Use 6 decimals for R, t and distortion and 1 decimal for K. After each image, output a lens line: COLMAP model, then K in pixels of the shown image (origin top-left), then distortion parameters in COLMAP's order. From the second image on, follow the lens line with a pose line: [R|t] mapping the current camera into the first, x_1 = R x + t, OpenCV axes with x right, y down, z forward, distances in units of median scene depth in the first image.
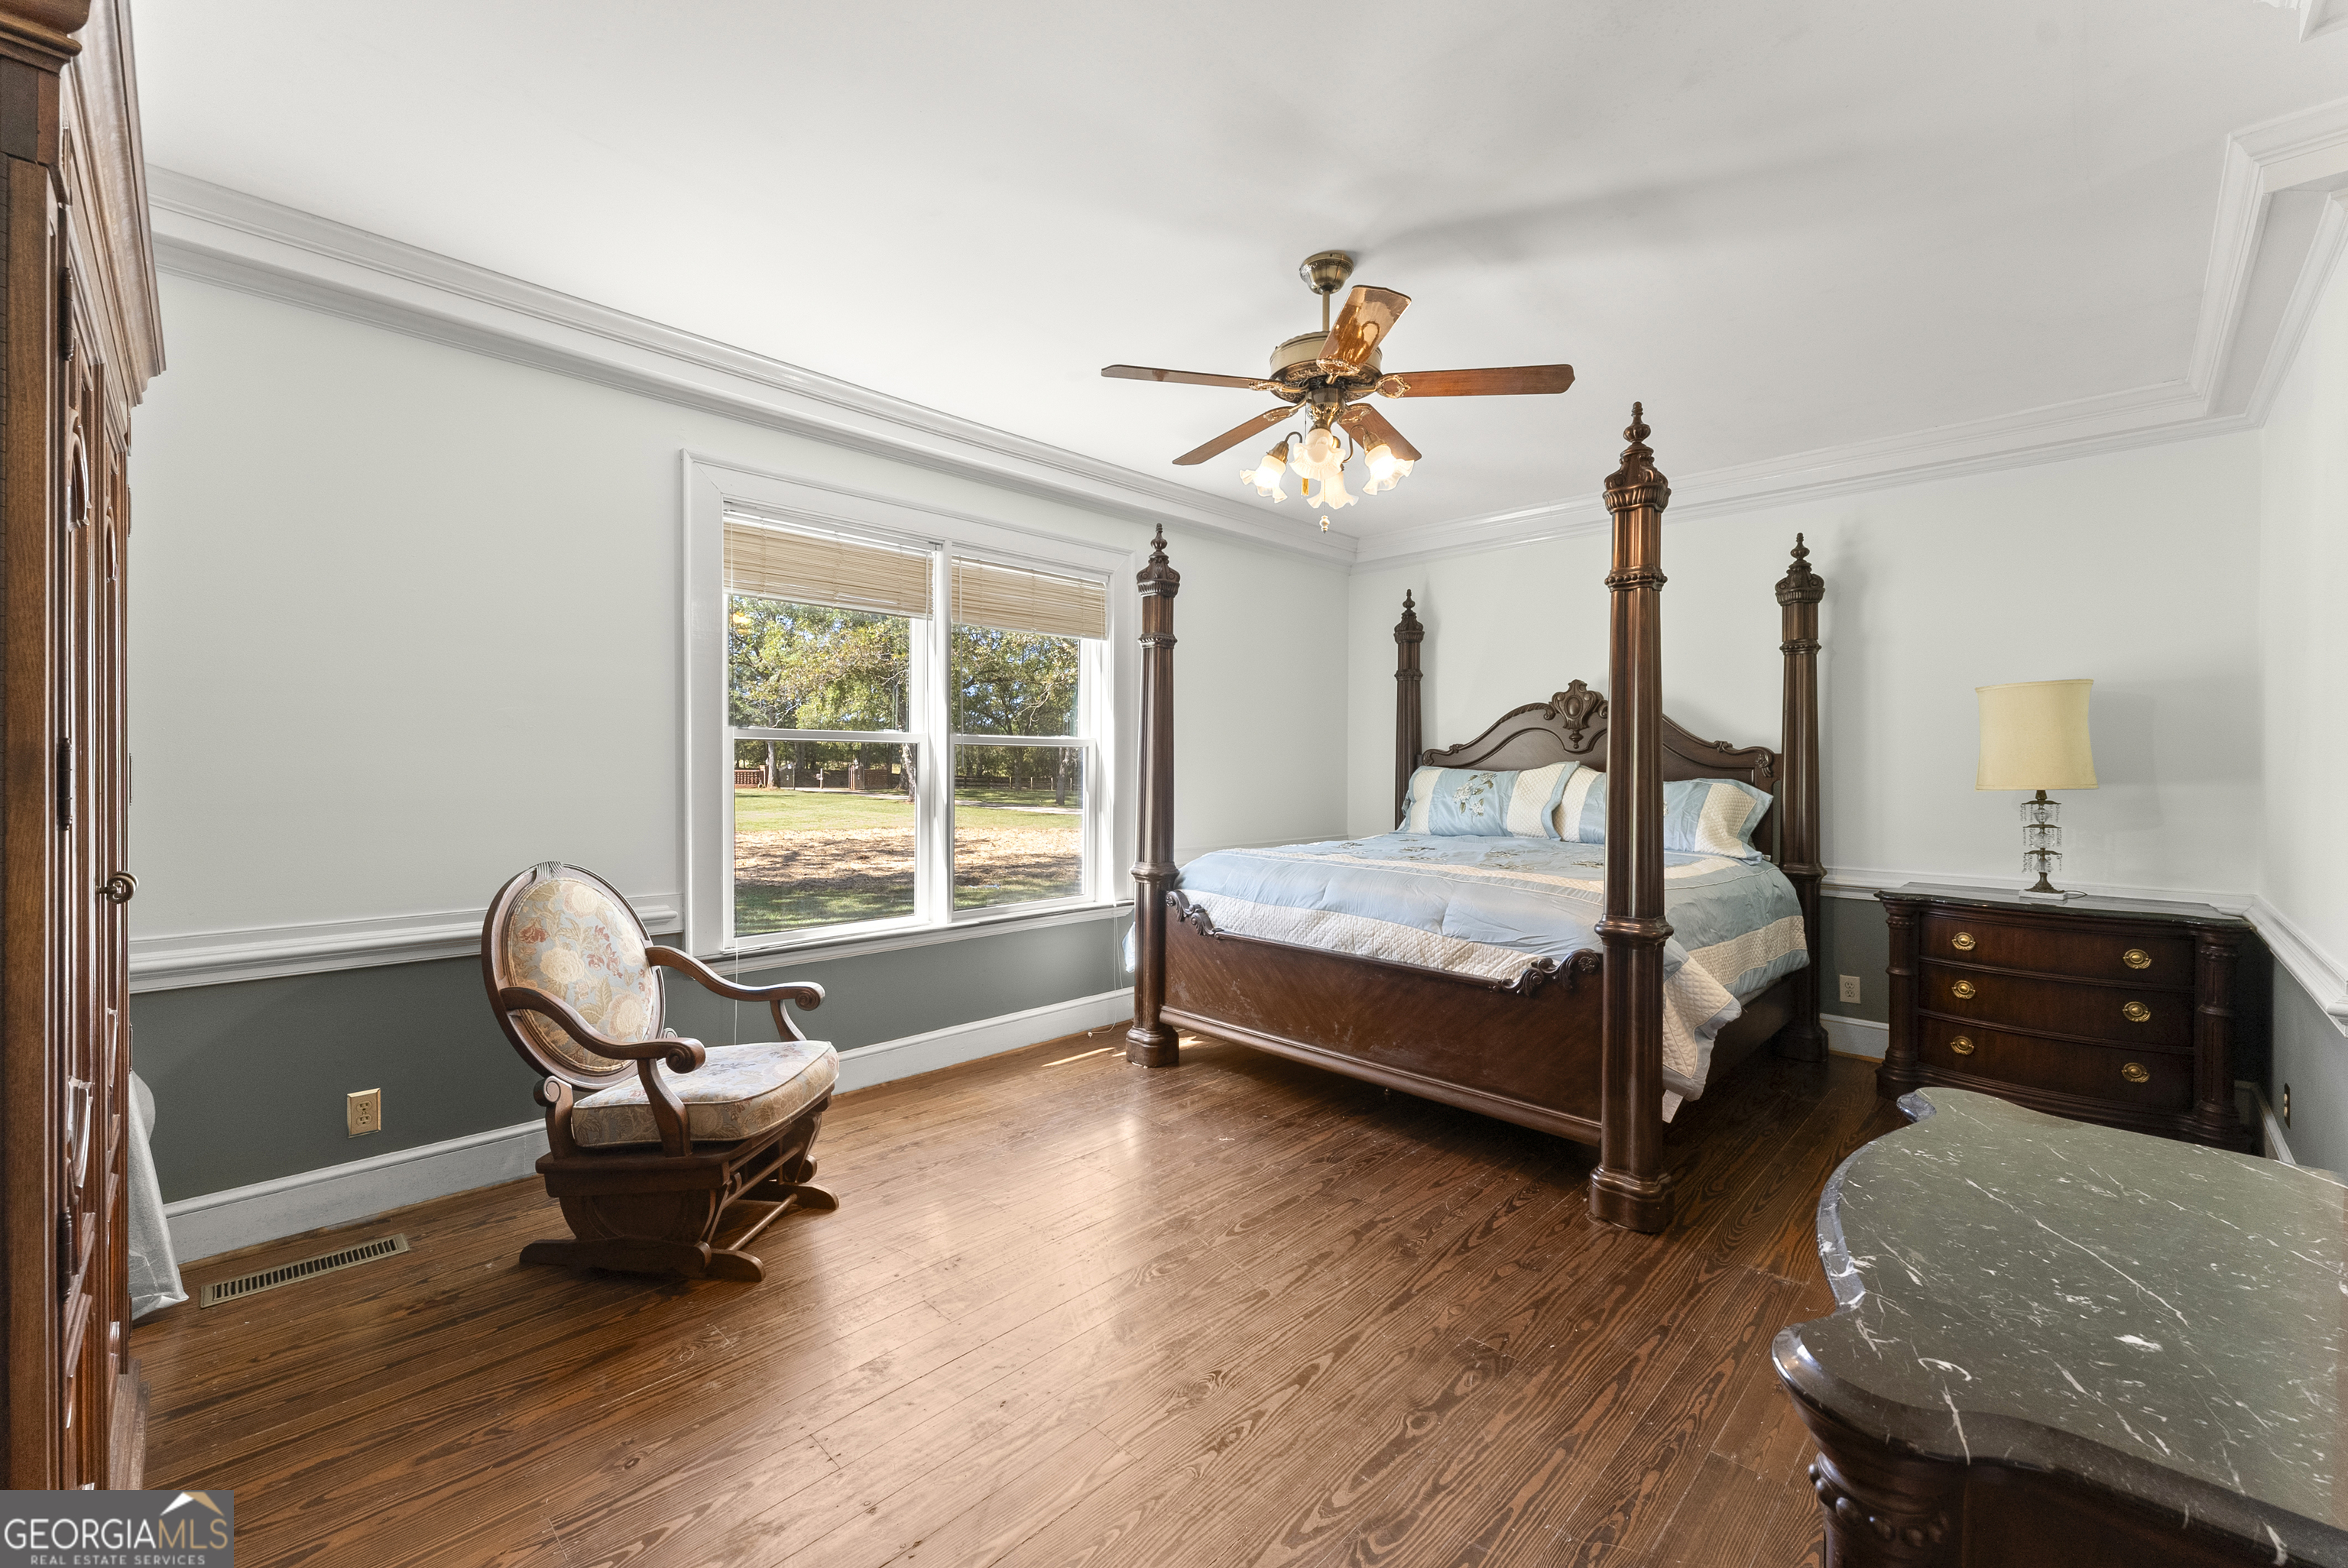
lens RADIAL K [[952.1, 0, 1186.7], [0, 952.1, 770.5], [0, 0, 1]] dist [0.000568, 0.000419]
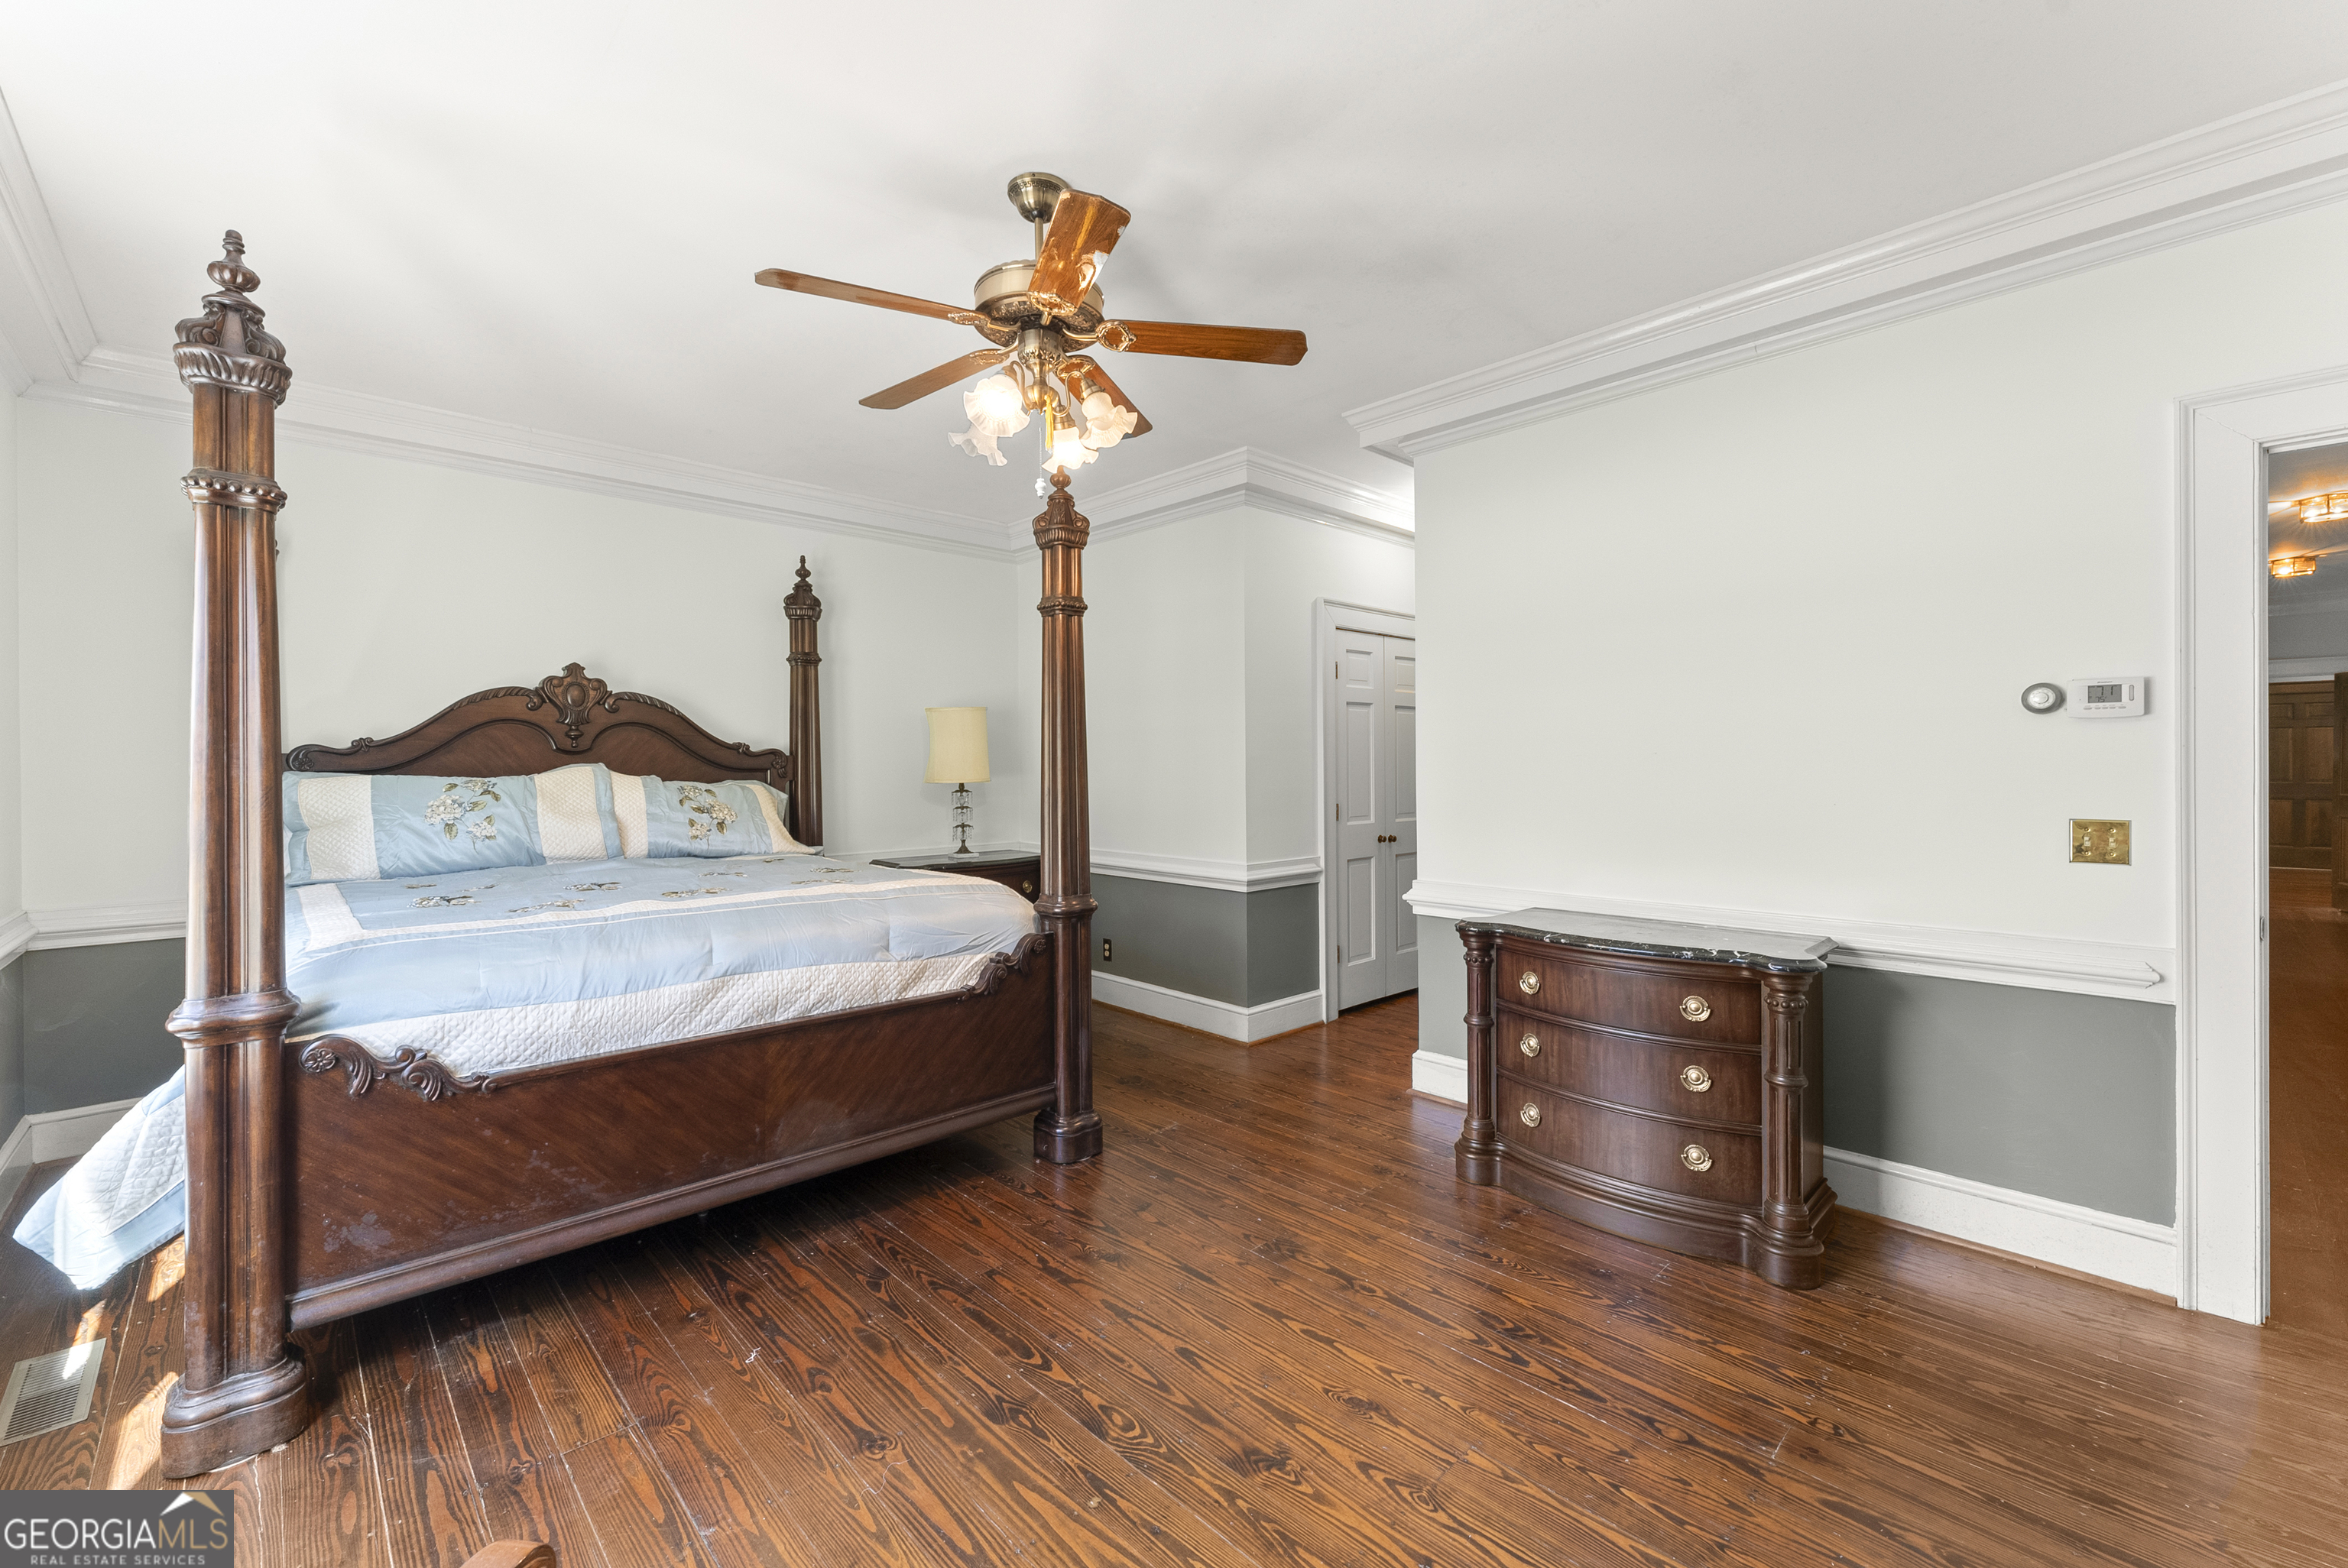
lens RADIAL K [[952.1, 0, 1185.9], [0, 952.1, 769.3], [0, 0, 1]] dist [0.000568, 0.000419]
pose [[0.038133, -0.008543, 0.999236, -0.523810], [0.011299, 0.999903, 0.008118, -0.007185], [-0.999209, 0.010981, 0.038226, 0.611310]]
